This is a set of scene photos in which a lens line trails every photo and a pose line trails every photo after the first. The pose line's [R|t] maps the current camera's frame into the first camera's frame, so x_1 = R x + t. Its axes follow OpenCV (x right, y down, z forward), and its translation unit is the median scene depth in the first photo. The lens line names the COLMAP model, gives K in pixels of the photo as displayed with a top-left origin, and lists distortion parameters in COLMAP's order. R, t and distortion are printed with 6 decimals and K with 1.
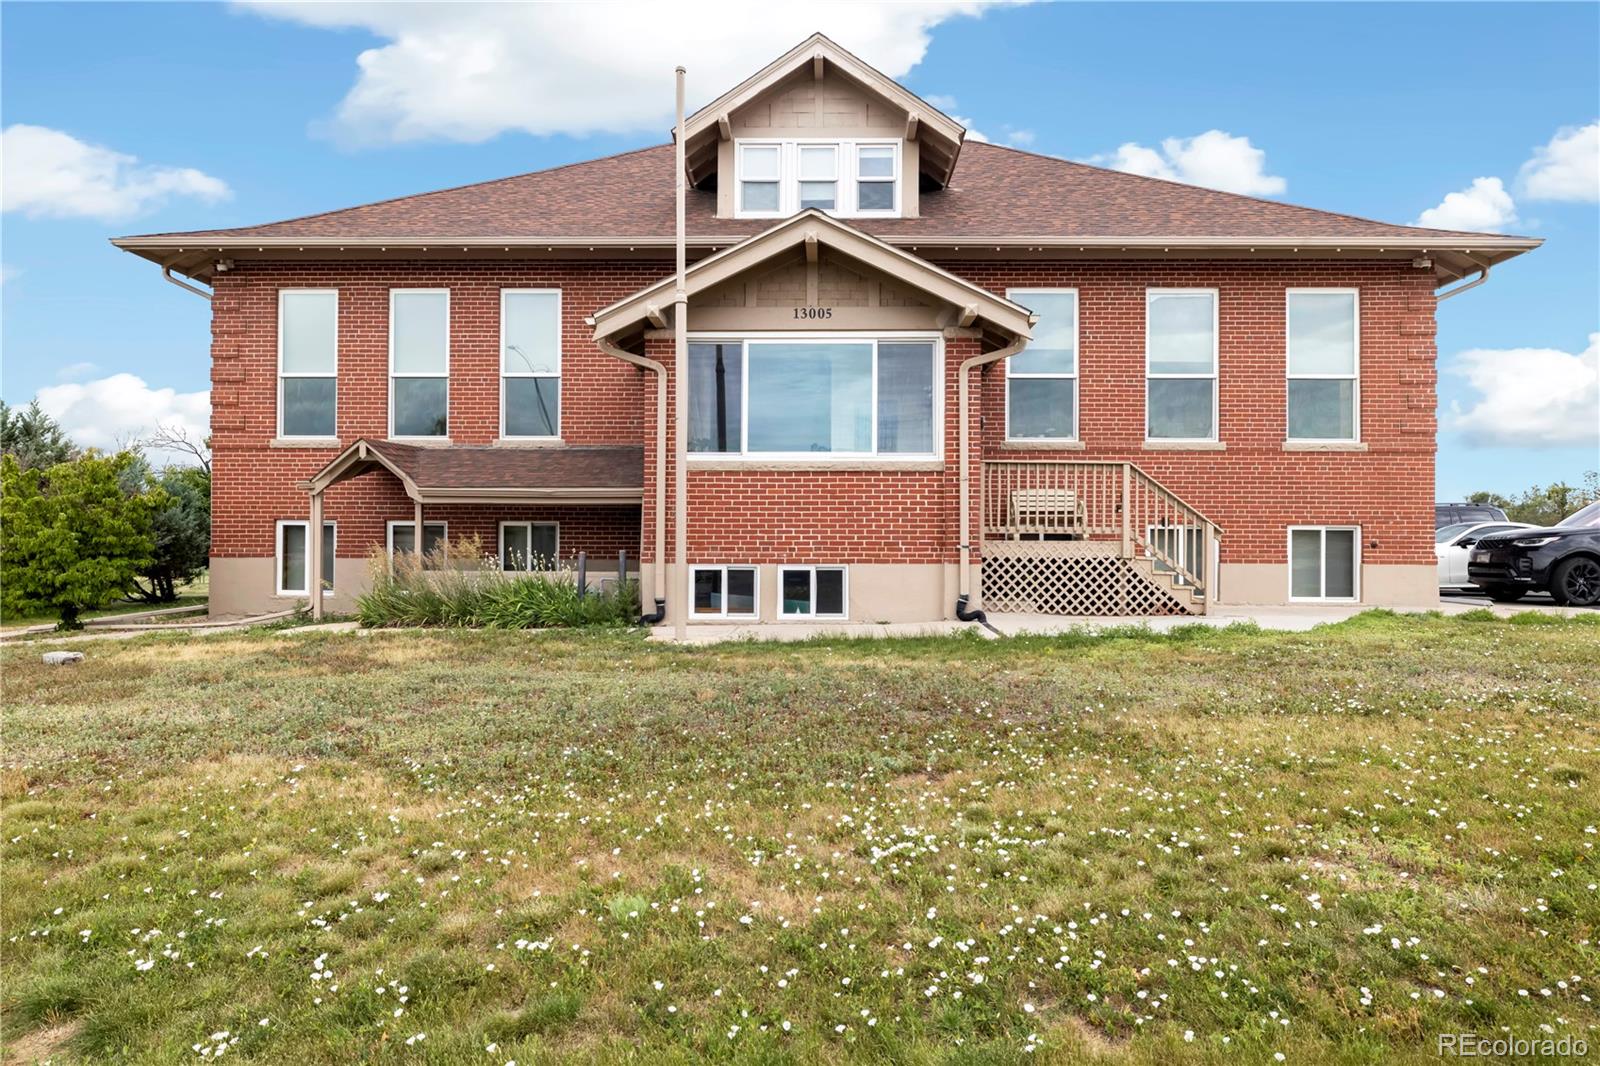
lens RADIAL K [[1005.2, 0, 801.7], [0, 1005.2, 534.0], [0, 0, 1]] dist [0.013992, -0.001060]
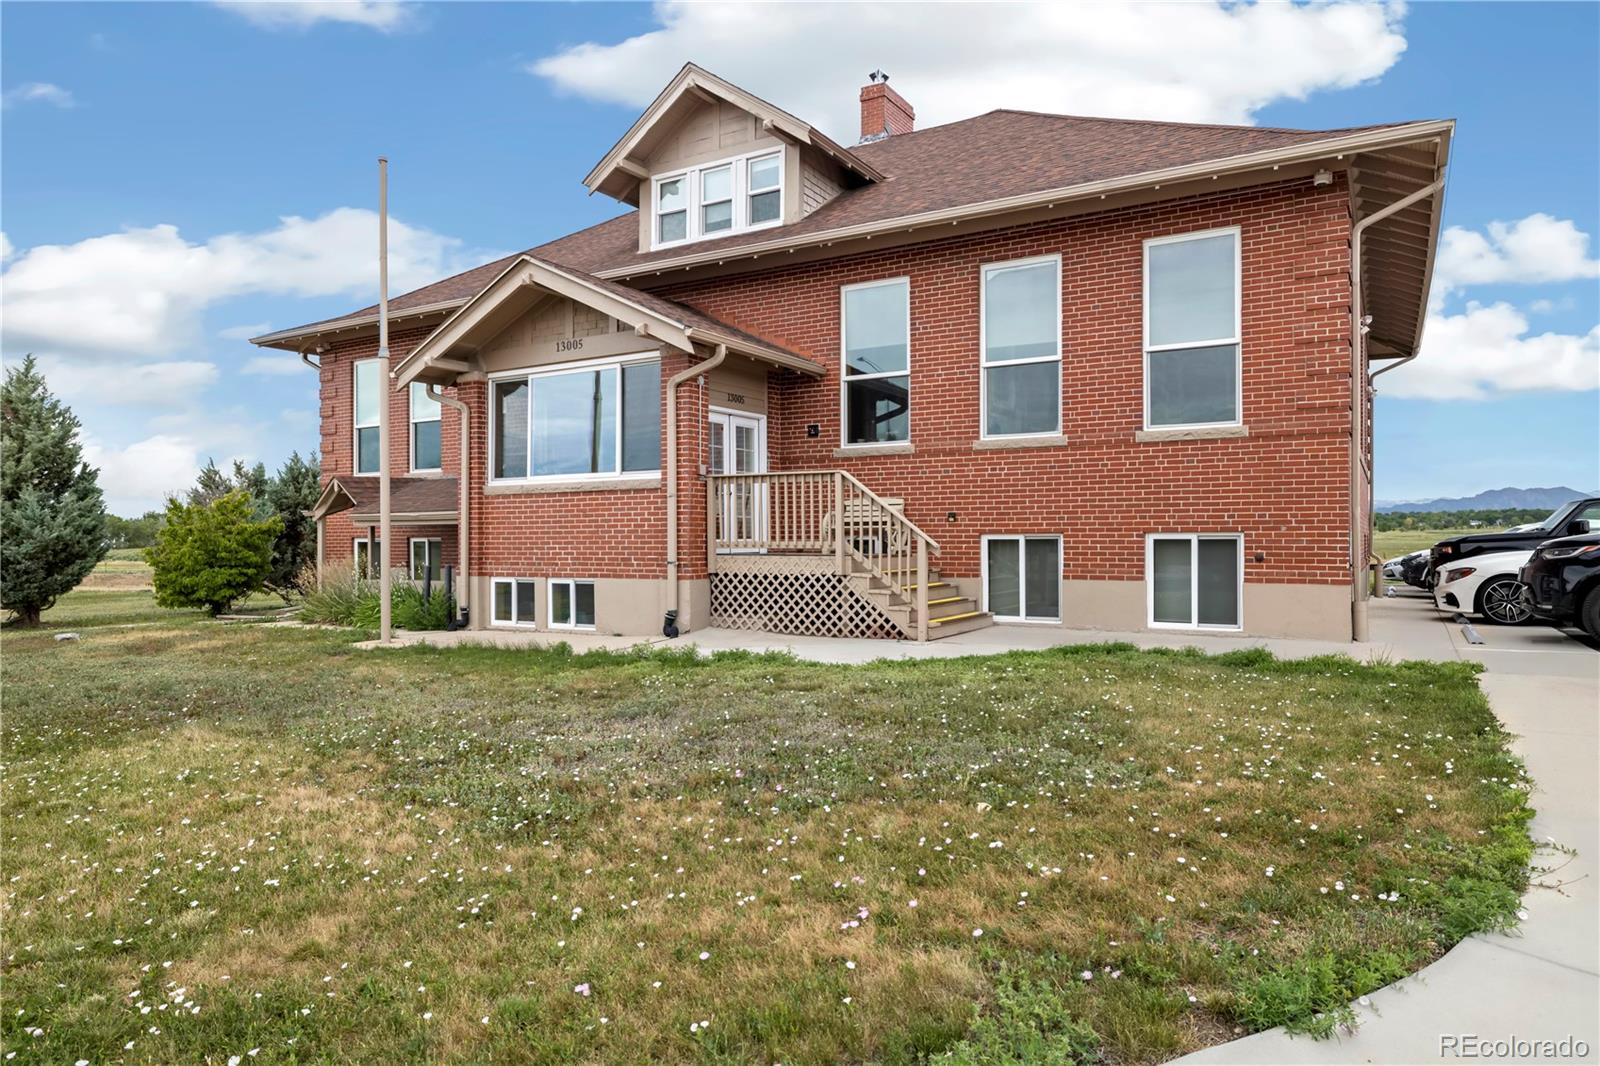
lens RADIAL K [[1005.2, 0, 801.7], [0, 1005.2, 535.5], [0, 0, 1]] dist [0.013992, -0.001060]
pose [[0.862825, -0.009807, -0.505408, 0.698715], [0.013966, 0.999893, 0.004441, -0.015517], [0.505310, -0.010890, 0.862869, 0.174093]]
